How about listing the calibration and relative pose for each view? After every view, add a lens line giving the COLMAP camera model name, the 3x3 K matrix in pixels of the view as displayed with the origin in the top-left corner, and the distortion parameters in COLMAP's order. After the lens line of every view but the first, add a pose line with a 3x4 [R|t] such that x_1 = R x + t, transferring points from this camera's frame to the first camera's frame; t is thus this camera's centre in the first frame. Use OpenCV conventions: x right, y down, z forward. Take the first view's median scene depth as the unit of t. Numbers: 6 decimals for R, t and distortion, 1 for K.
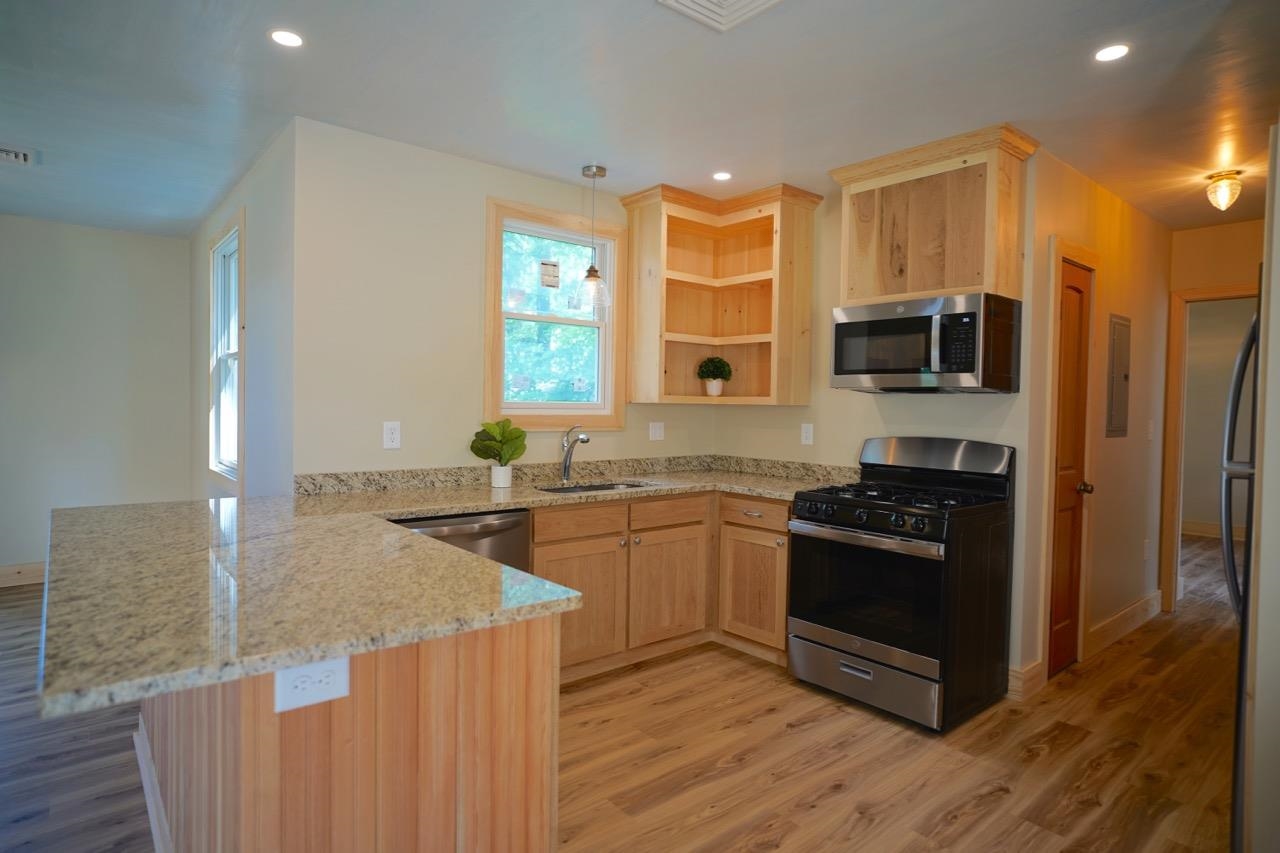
lens RADIAL K [[702.0, 0, 640.0], [0, 702.0, 426.5], [0, 0, 1]] dist [-0.045973, 0.030225]
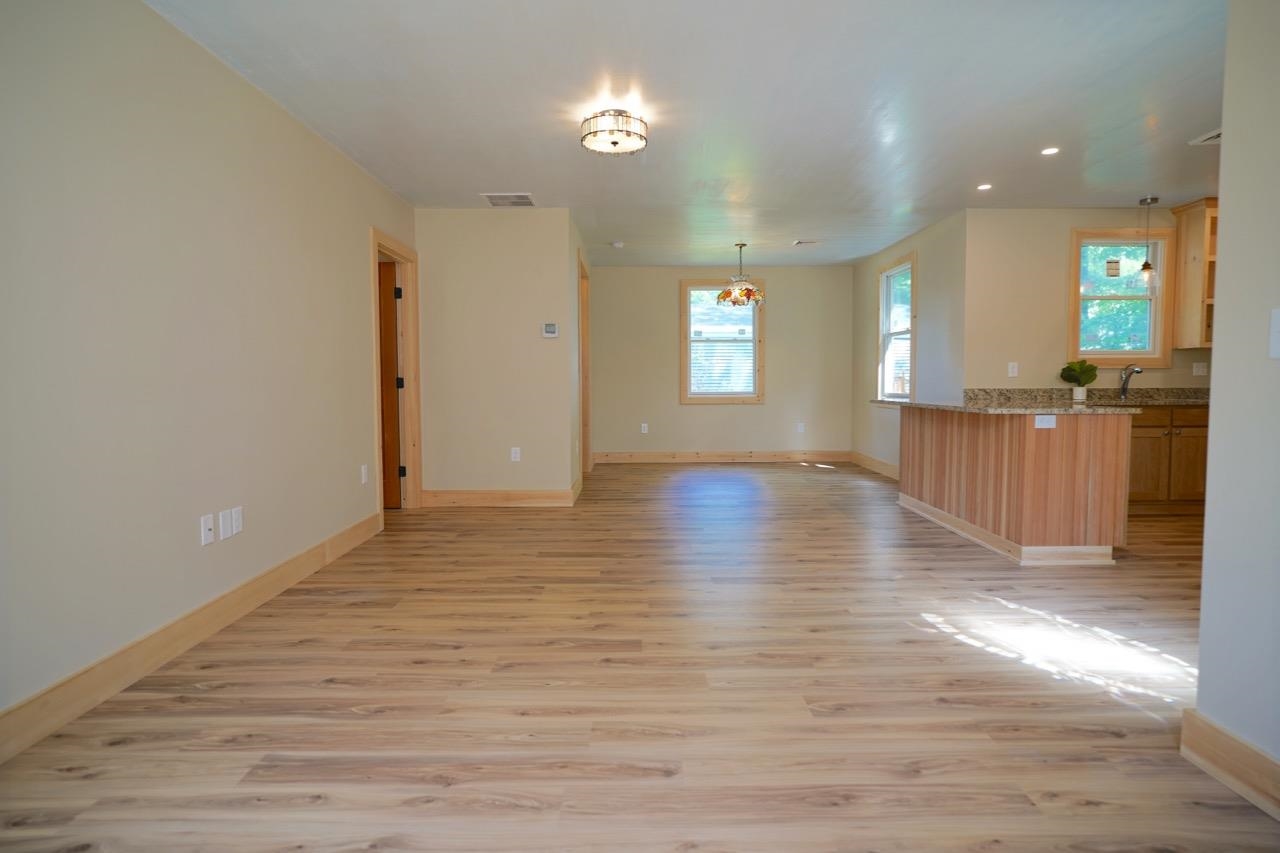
lens RADIAL K [[702.0, 0, 640.0], [0, 702.0, 426.5], [0, 0, 1]] dist [-0.045973, 0.030225]
pose [[0.771207, 0.018966, -0.636302, 0.049070], [-0.000911, 0.999588, 0.028690, 0.100306], [0.636584, -0.021547, 0.770906, -0.943935]]
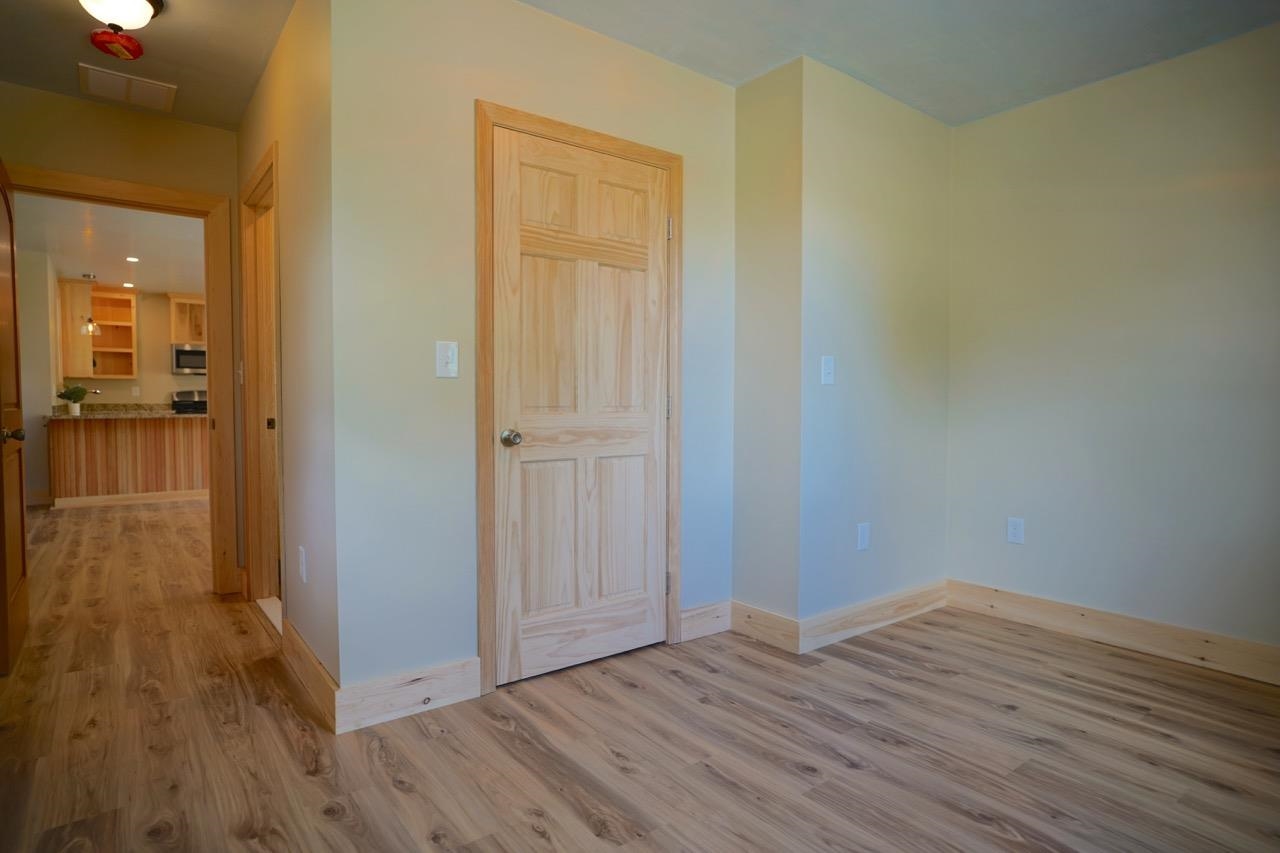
lens RADIAL K [[702.0, 0, 640.0], [0, 702.0, 426.5], [0, 0, 1]] dist [-0.045973, 0.030225]
pose [[0.046122, -0.056270, 0.997350, -2.370432], [0.026358, 0.998133, 0.055096, 0.053646], [-0.998588, 0.023747, 0.047519, -0.946909]]
